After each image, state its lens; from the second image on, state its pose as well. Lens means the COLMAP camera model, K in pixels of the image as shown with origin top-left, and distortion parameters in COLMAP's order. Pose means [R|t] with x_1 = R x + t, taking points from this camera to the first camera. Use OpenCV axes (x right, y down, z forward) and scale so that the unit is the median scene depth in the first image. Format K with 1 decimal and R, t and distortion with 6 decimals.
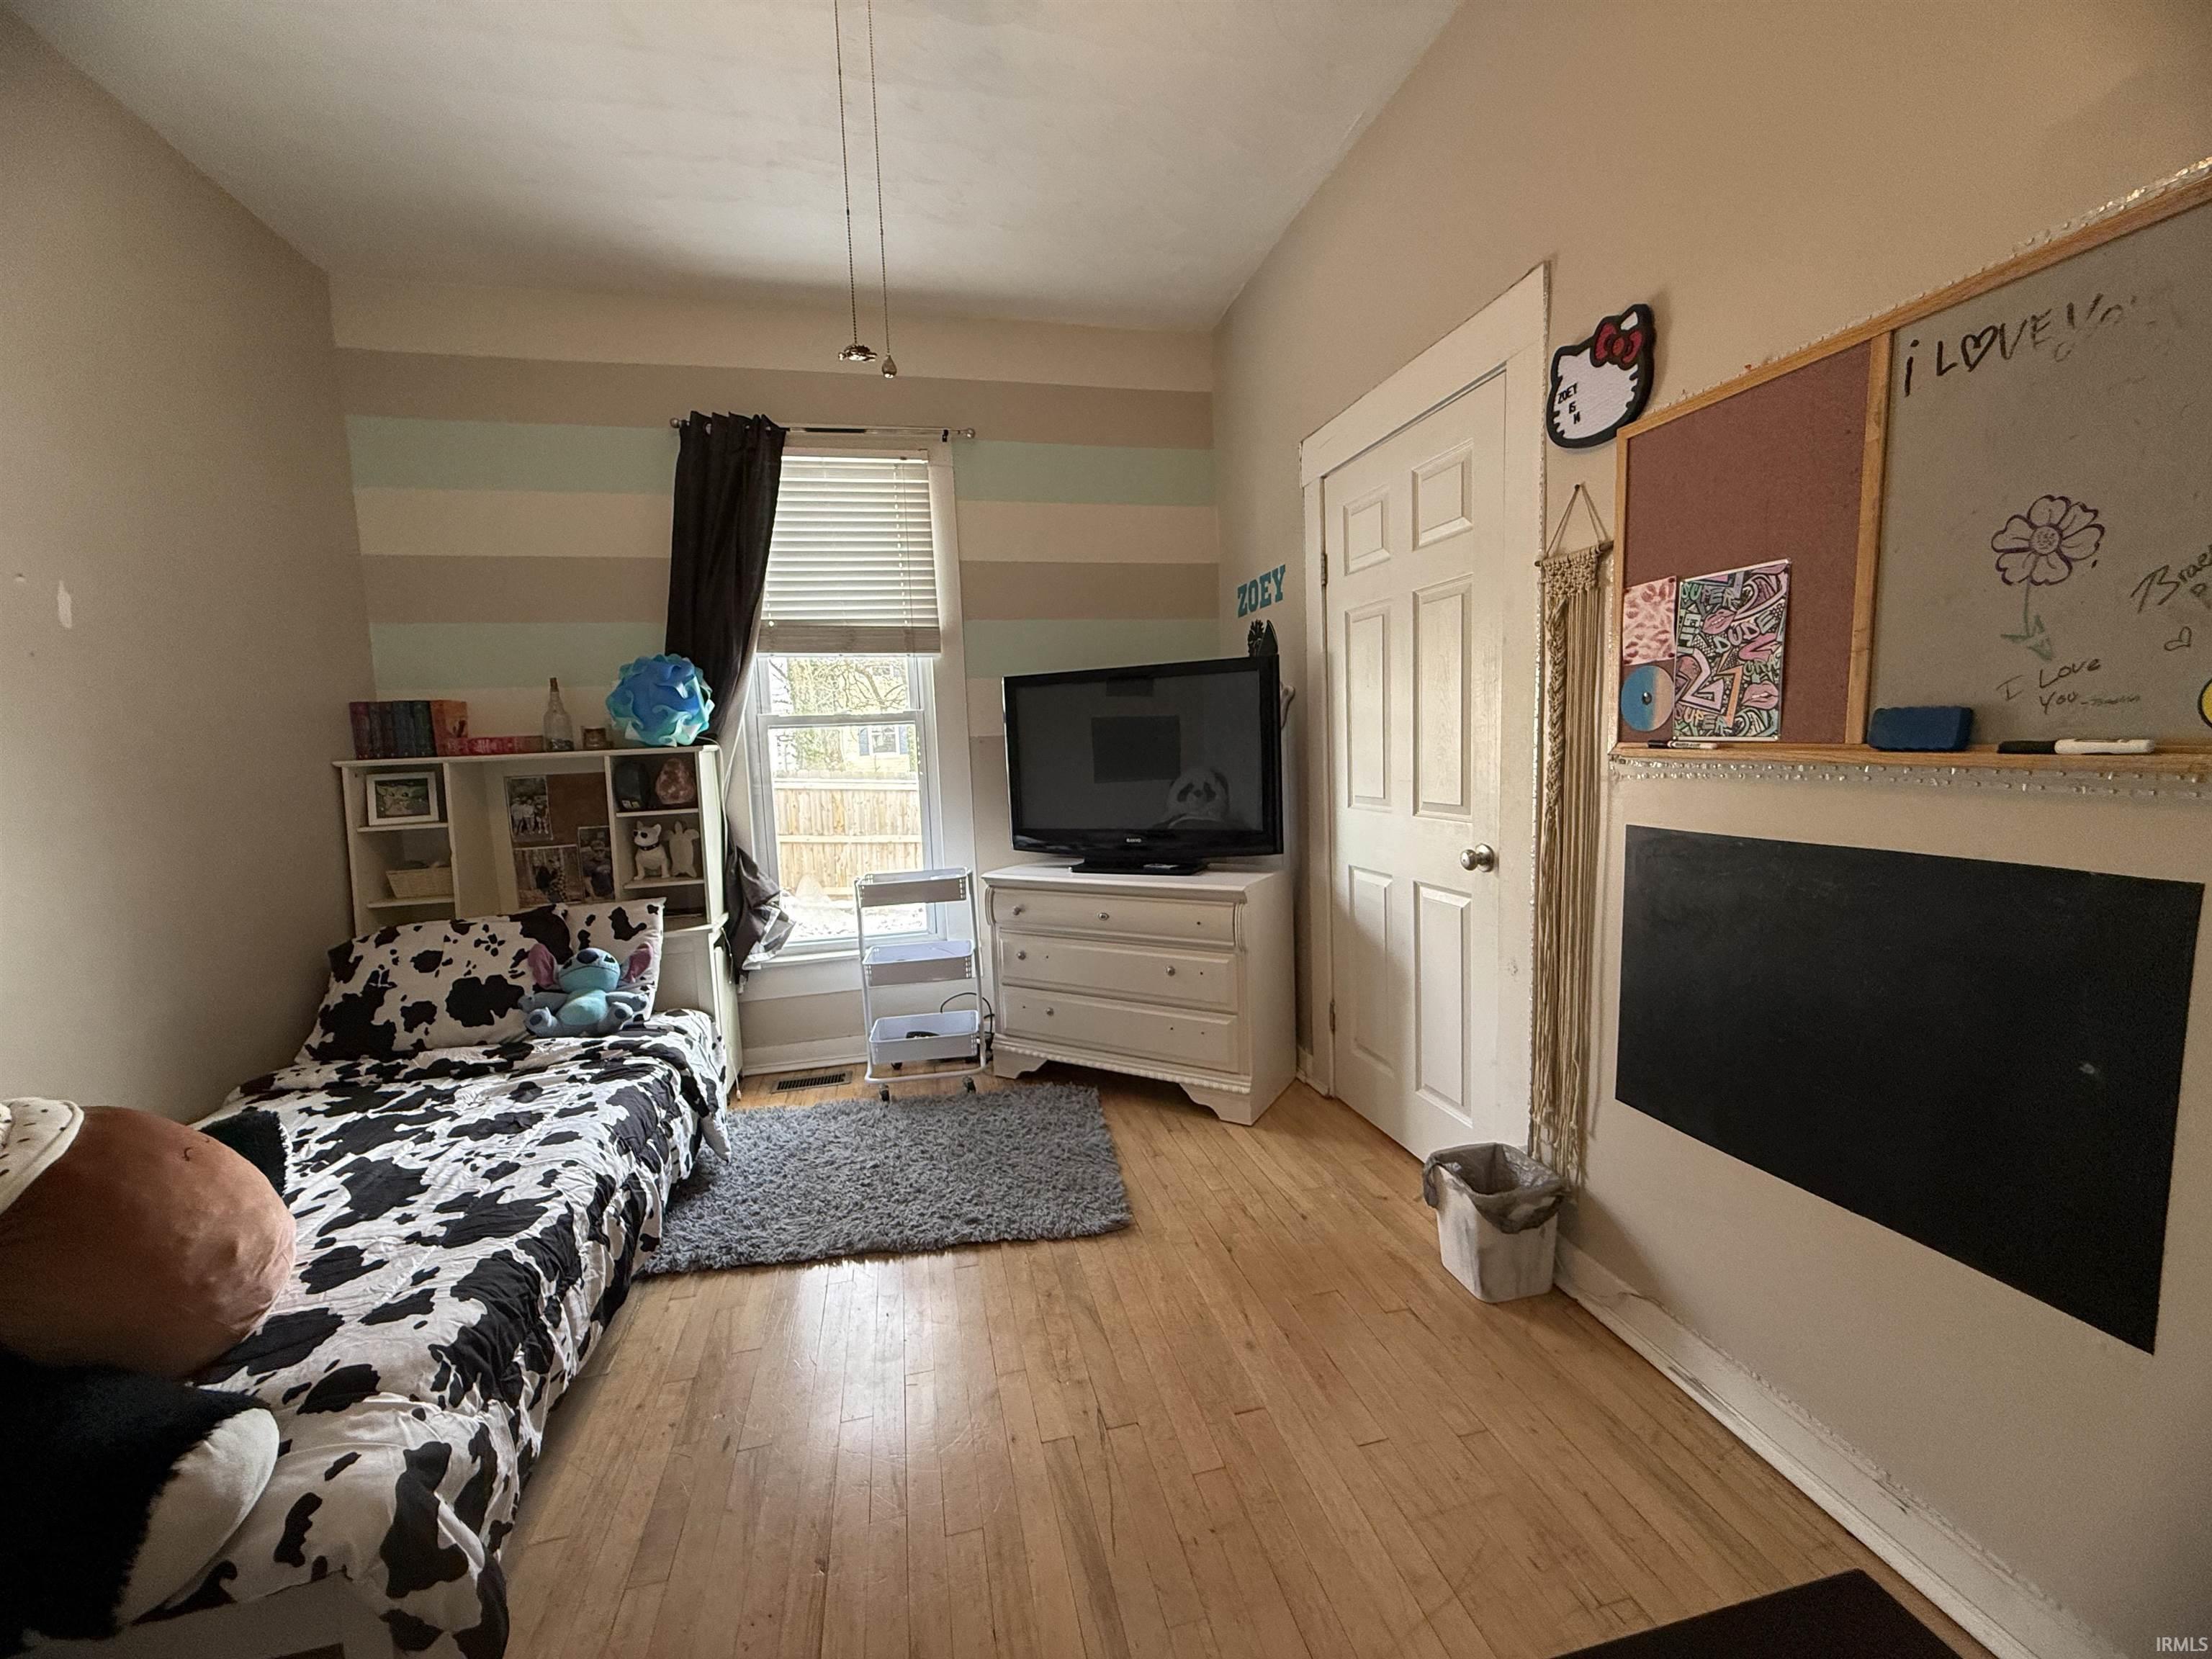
lens RADIAL K [[880.9, 0, 1096.7], [0, 880.9, 811.5], [0, 0, 1]] dist [-0.002390, 0.000622]
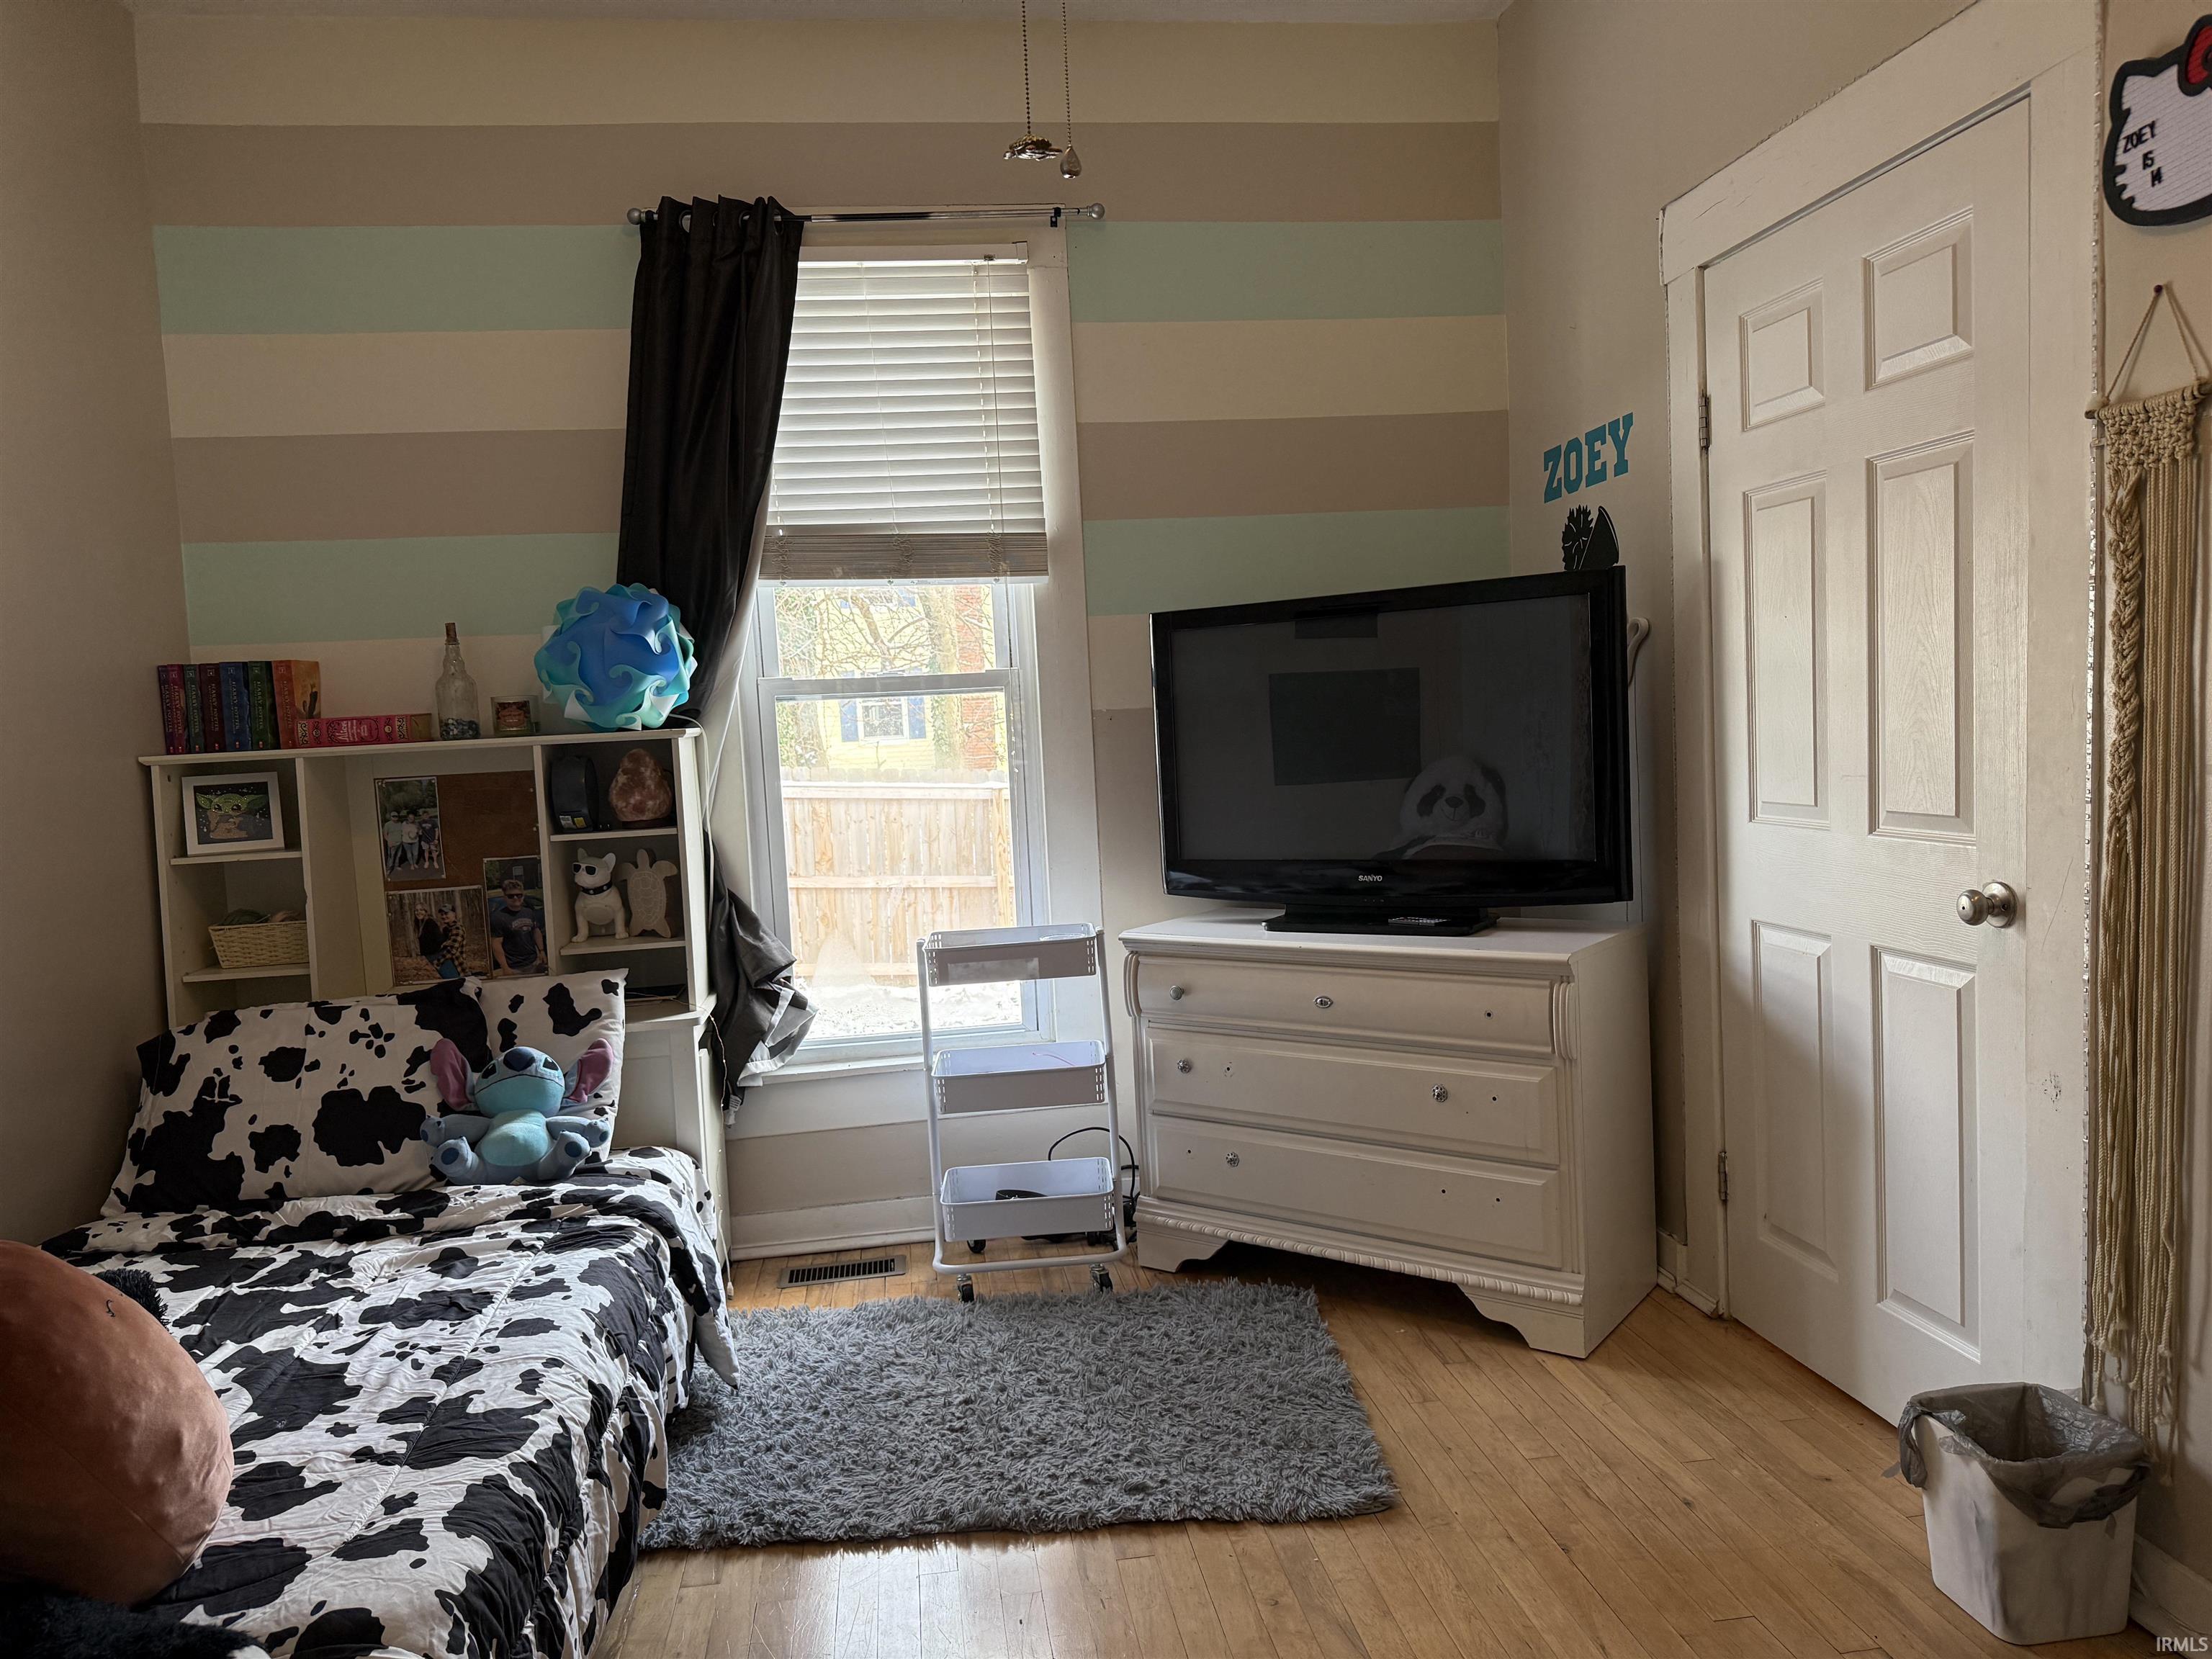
lens RADIAL K [[1548.1, 0, 1099.8], [0, 1548.1, 814.9], [0, 0, 1]] dist [0.034450, -0.037980]
pose [[0.995431, -0.004132, -0.095391, -0.053648], [0.002859, 0.999905, -0.013478, 0.004208], [0.095437, 0.013144, 0.995349, -0.090932]]
